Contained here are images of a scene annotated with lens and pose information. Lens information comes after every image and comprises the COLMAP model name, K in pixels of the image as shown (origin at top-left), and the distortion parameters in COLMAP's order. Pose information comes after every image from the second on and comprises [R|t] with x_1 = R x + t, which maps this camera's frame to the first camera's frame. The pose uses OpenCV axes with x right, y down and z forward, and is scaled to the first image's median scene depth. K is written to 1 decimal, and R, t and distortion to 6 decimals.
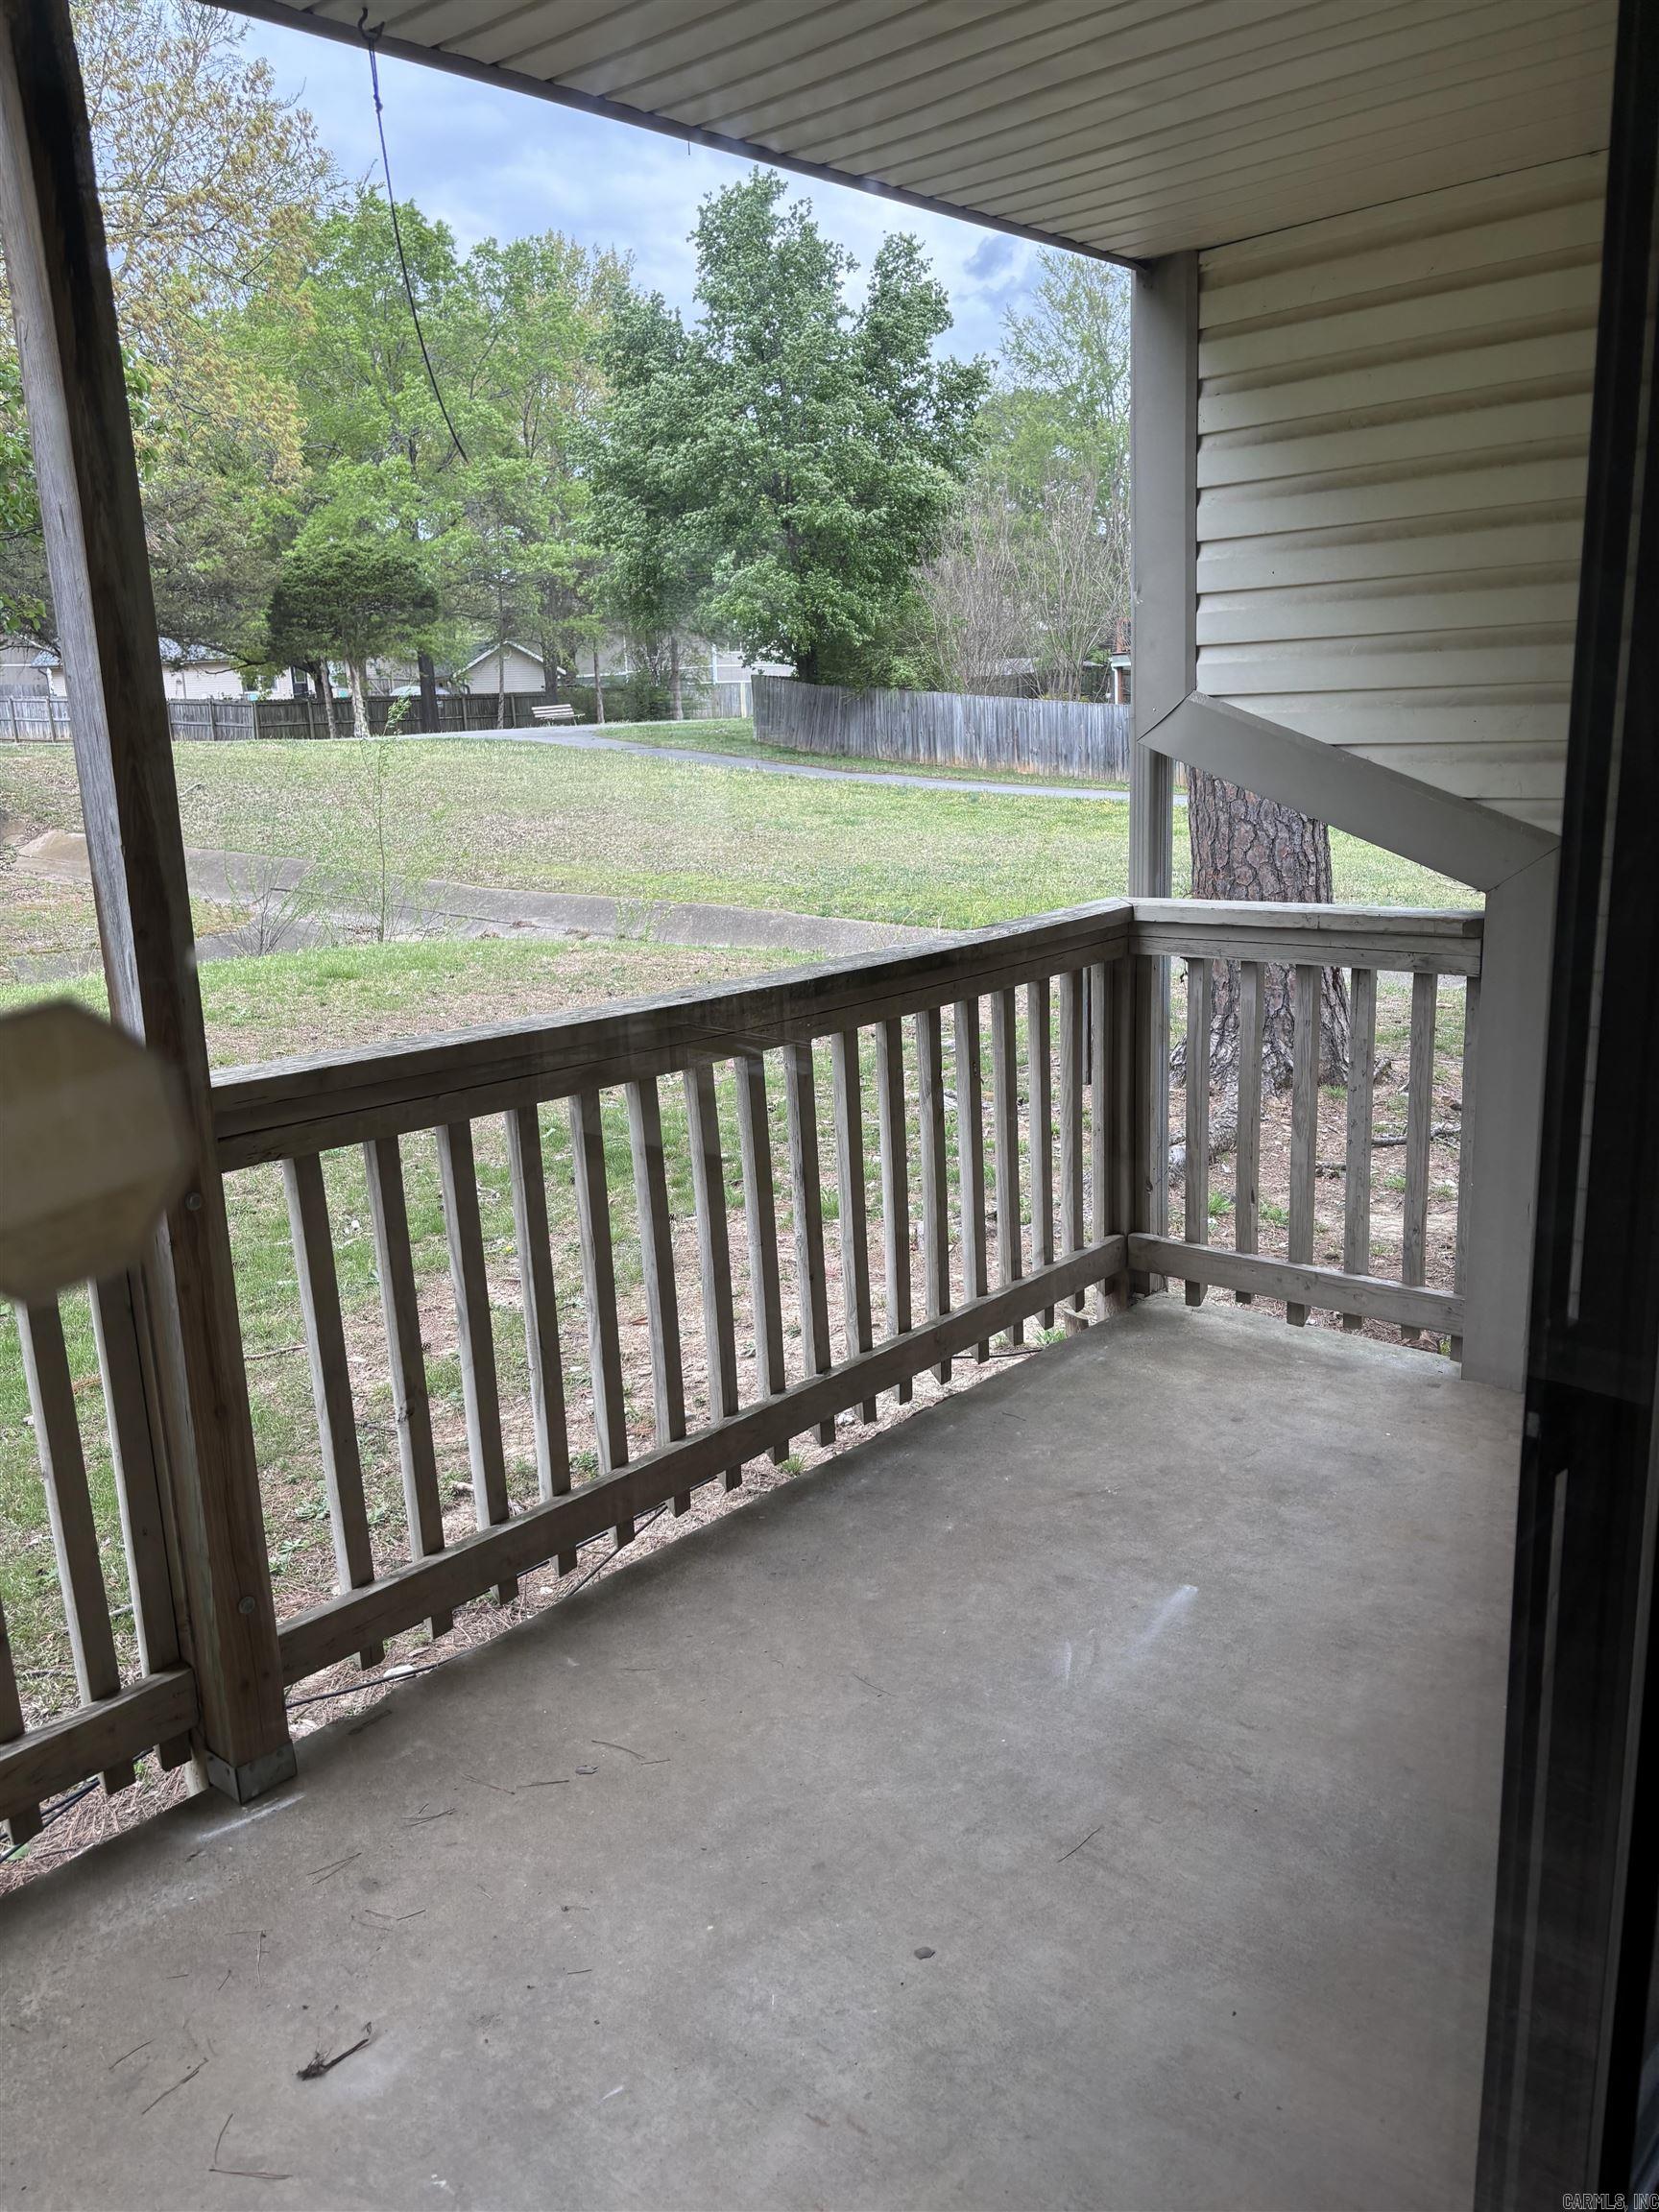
lens RADIAL K [[1699.3, 0, 844.3], [0, 1699.3, 1115.4], [0, 0, 1]] dist [0.027629, -0.003831]
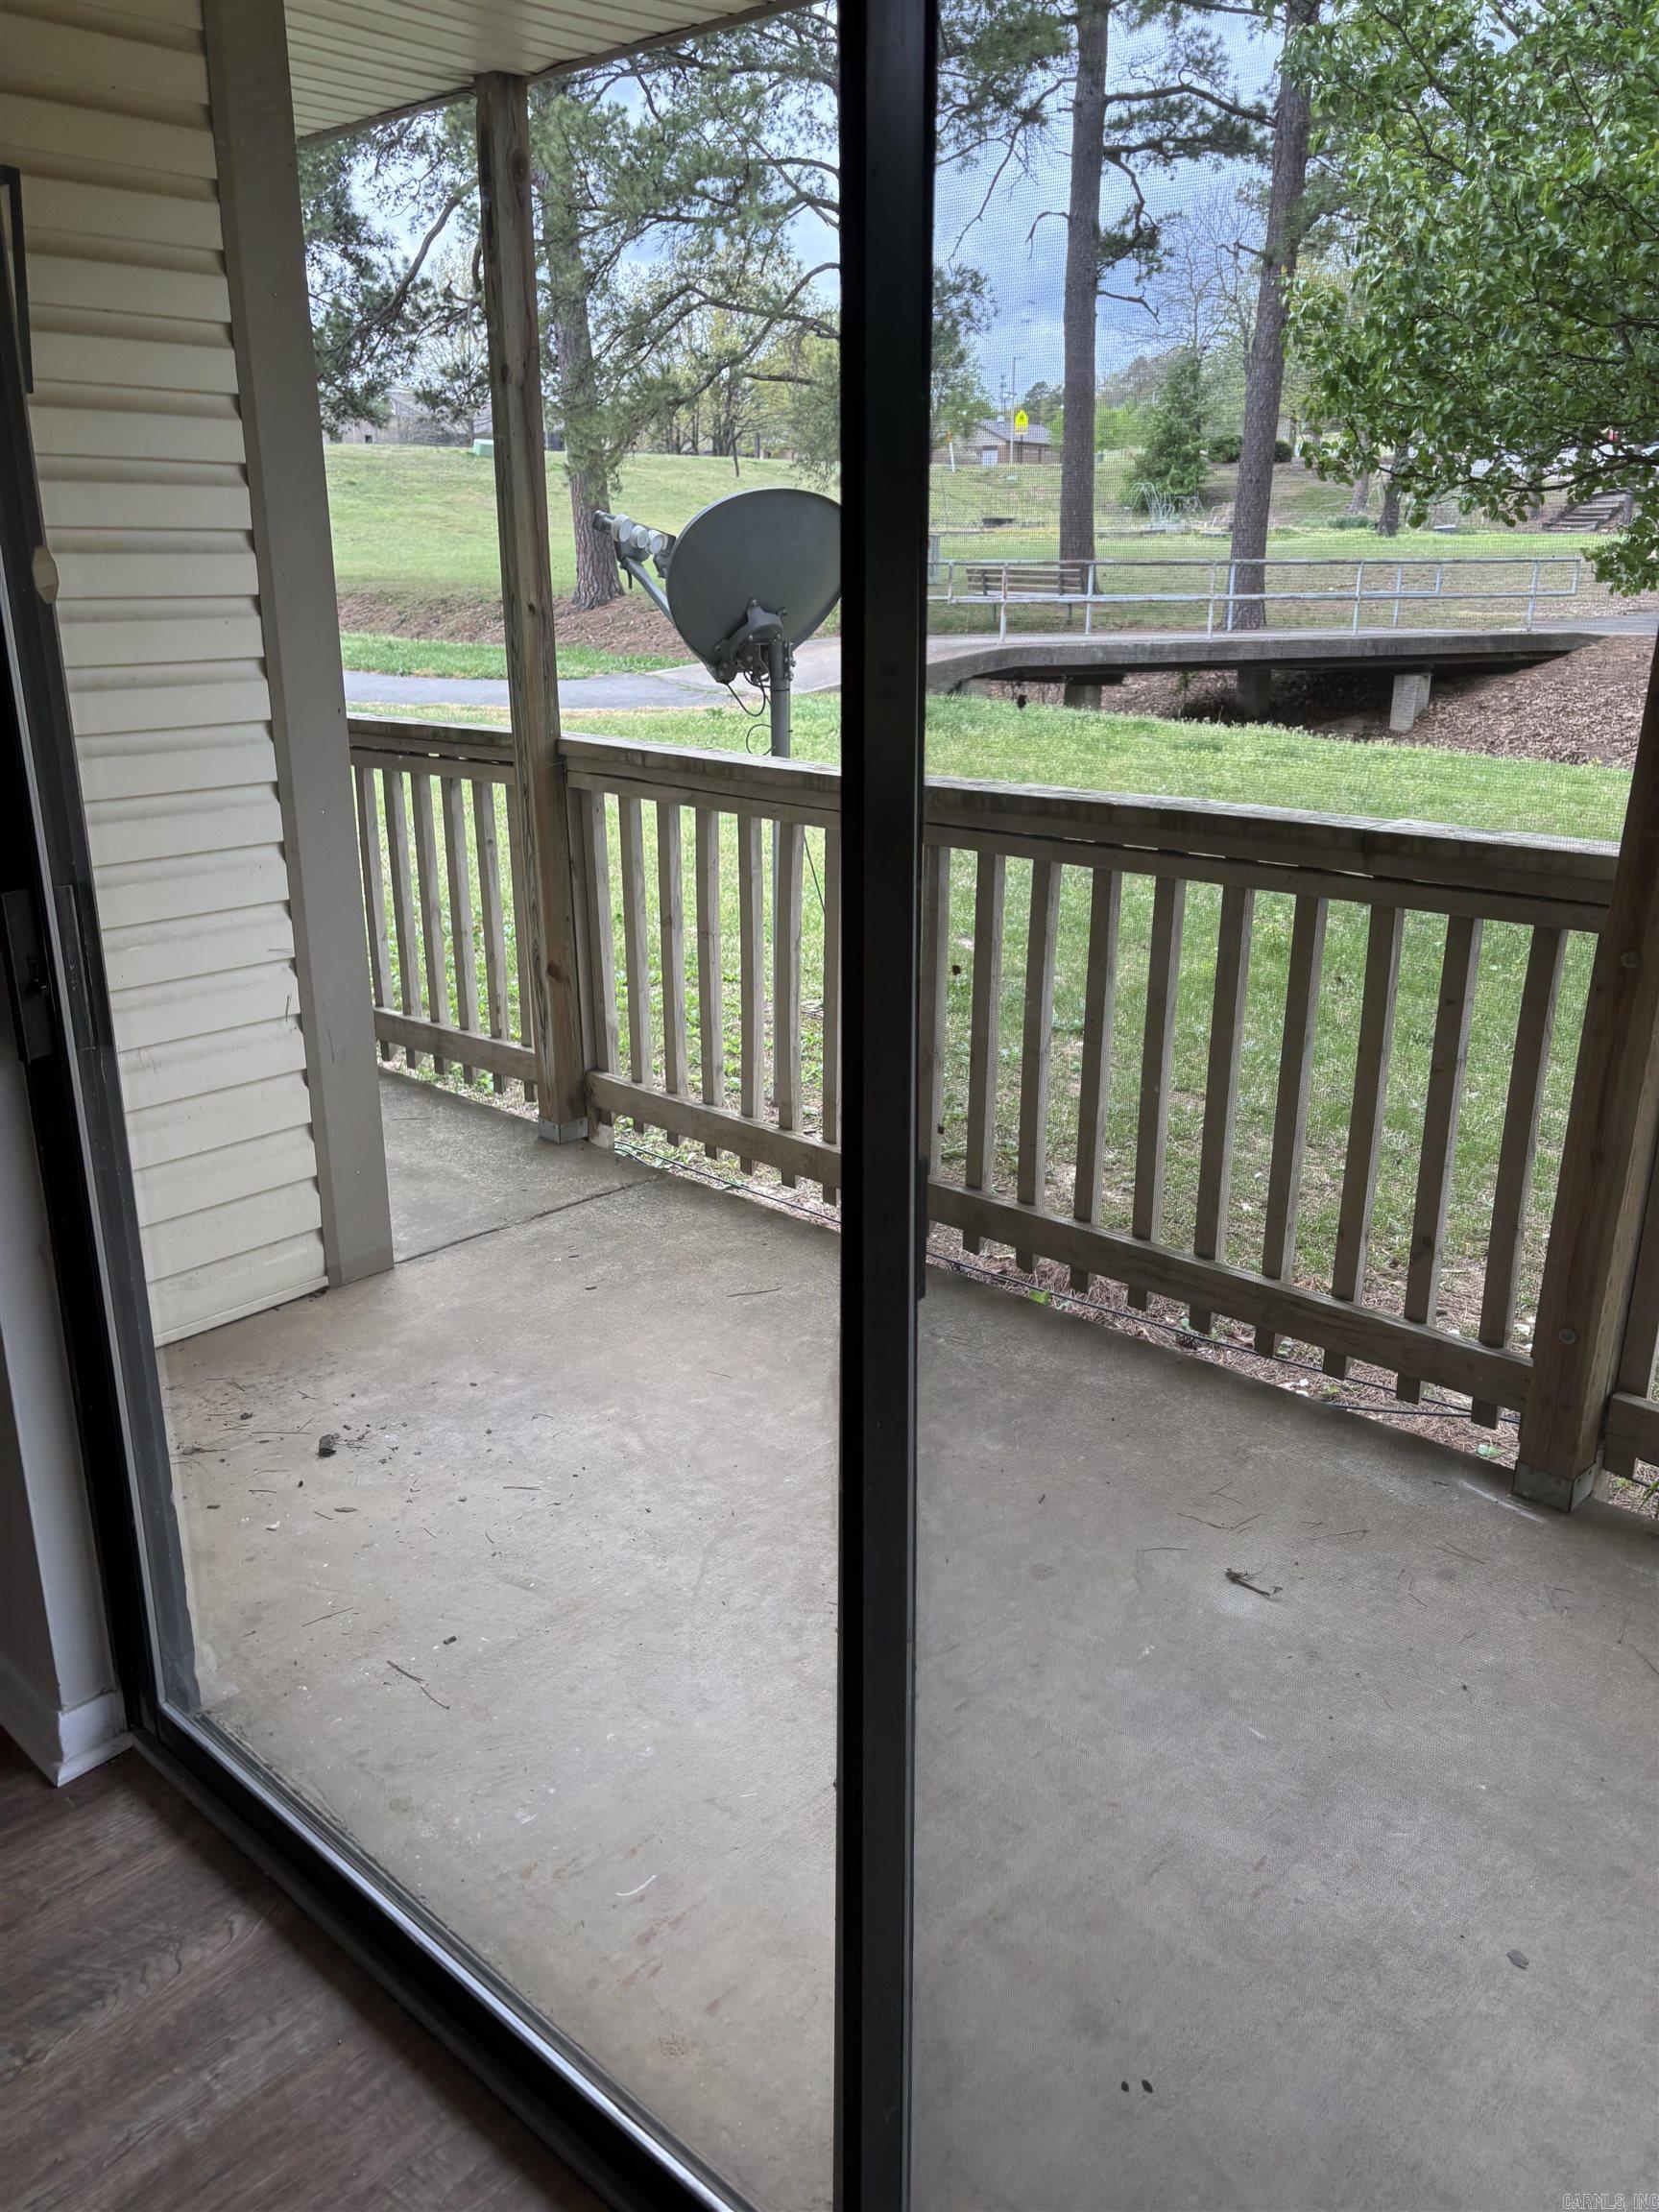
lens RADIAL K [[1699.3, 0, 837.6], [0, 1699.3, 1100.7], [0, 0, 1]] dist [0.027629, -0.003831]
pose [[-0.031514, 0.343100, -0.938770, 0.750900], [-0.218475, 0.914160, 0.341439, -0.154814], [0.975334, 0.215858, 0.046149, 0.508342]]
